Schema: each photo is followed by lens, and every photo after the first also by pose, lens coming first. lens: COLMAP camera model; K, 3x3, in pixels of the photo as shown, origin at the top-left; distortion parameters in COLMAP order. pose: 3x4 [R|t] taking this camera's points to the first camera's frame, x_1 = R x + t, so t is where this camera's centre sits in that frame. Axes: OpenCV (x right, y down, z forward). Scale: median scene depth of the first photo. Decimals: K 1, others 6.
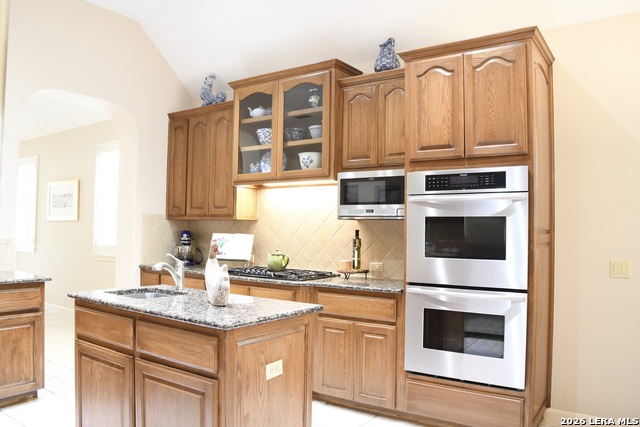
lens RADIAL K [[501.2, 0, 320.0], [0, 501.2, 213.5], [0, 0, 1]] dist [-0.172854, 0.102390]
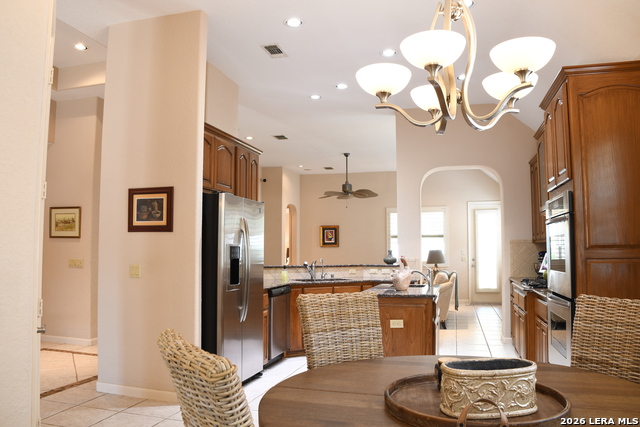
lens RADIAL K [[484.9, 0, 320.2], [0, 484.9, 222.2], [0, 0, 1]] dist [-0.119307, 0.004679]
pose [[0.334112, -0.070670, -0.939880, 0.718004], [0.035535, 0.997421, -0.062364, 0.014649], [0.941863, -0.012562, 0.335762, 0.048727]]
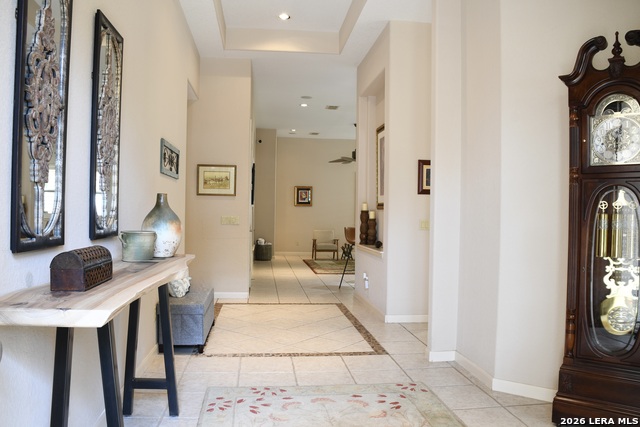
lens RADIAL K [[501.2, 0, 320.0], [0, 501.2, 213.5], [0, 0, 1]] dist [-0.172854, 0.102390]
pose [[0.667446, -0.004967, -0.744641, 0.494755], [0.023588, 0.999617, 0.014475, -0.010816], [0.744284, -0.027226, 0.667308, -0.898388]]
